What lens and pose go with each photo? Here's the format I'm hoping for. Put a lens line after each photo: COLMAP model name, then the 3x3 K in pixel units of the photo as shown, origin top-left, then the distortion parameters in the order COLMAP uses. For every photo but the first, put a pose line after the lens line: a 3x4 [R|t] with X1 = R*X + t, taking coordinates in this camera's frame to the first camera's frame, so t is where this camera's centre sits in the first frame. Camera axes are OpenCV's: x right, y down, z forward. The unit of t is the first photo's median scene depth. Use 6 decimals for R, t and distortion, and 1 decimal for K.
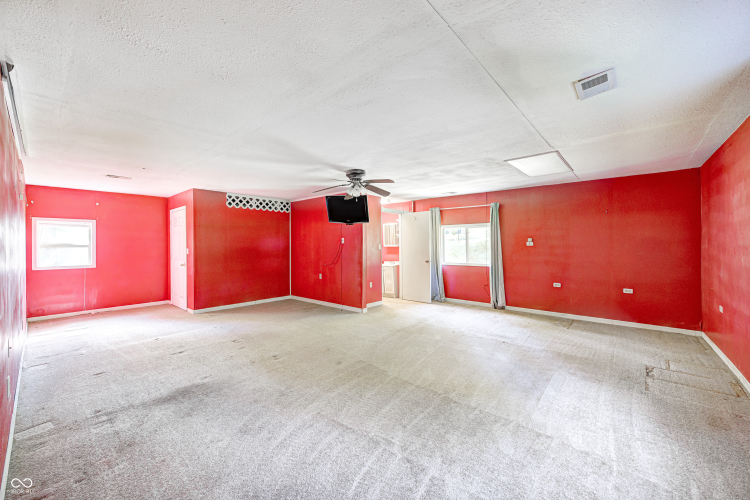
lens RADIAL K [[295.7, 0, 375.0], [0, 295.7, 250.0], [0, 0, 1]] dist [-0.000244, -0.000075]
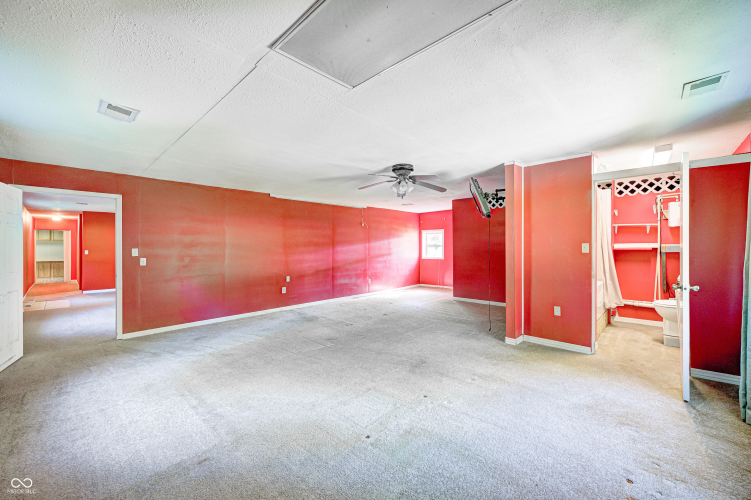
lens RADIAL K [[296.1, 0, 375.5], [0, 296.1, 250.0], [0, 0, 1]] dist [-0.000244, -0.000075]
pose [[-0.037995, 0.015256, -0.999161, 0.641808], [-0.010880, 0.999818, 0.015680, -0.011672], [0.999219, 0.011466, -0.037822, 0.703803]]
